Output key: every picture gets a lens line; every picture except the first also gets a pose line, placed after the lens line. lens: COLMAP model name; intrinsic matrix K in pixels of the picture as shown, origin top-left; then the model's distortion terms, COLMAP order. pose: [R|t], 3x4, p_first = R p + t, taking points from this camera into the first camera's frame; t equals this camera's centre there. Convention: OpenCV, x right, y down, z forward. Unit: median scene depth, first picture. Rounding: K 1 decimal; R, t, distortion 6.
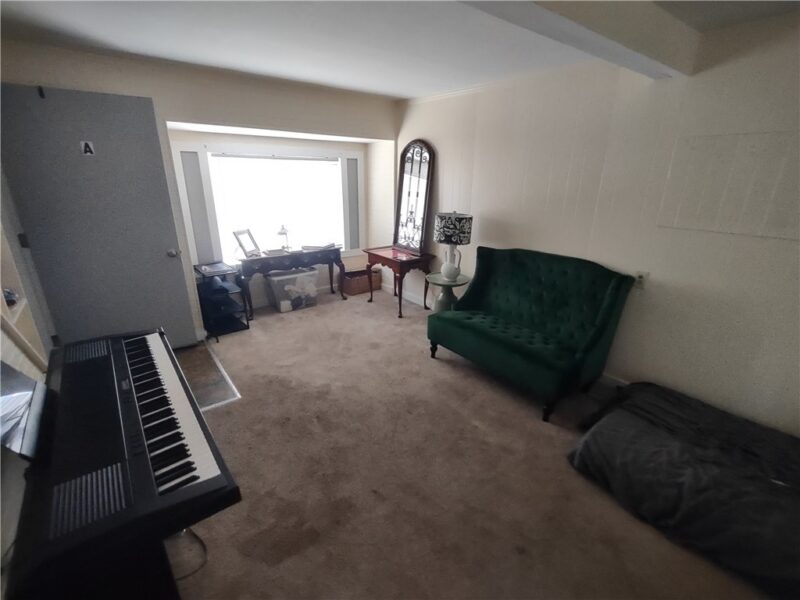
lens RADIAL K [[366.4, 0, 399.6], [0, 366.4, 300.0], [0, 0, 1]] dist [0.001511, 0.000516]
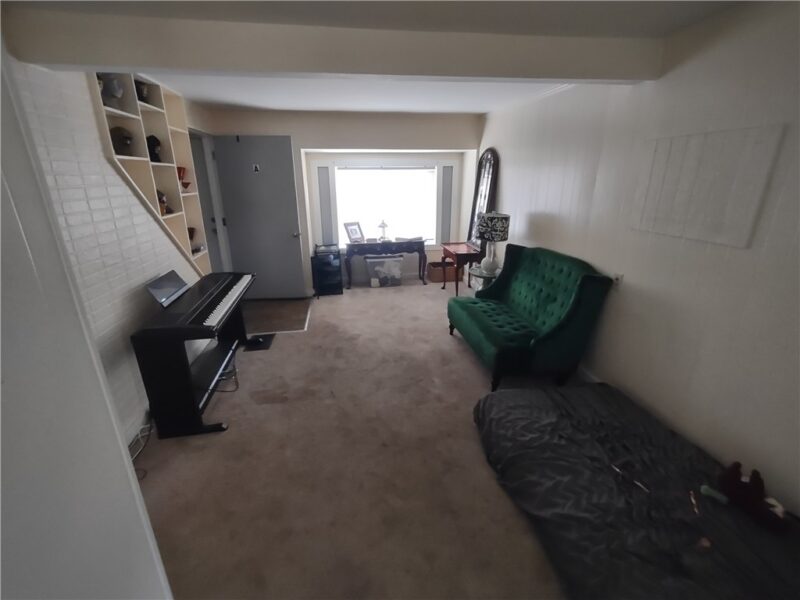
lens RADIAL K [[366.4, 0, 398.4], [0, 366.4, 300.2], [0, 0, 1]] dist [0.001511, 0.000516]
pose [[0.871755, 0.135778, -0.470752, 0.473040], [-0.139178, 0.989878, 0.027773, 0.038194], [0.469758, 0.041307, 0.881828, -0.123994]]
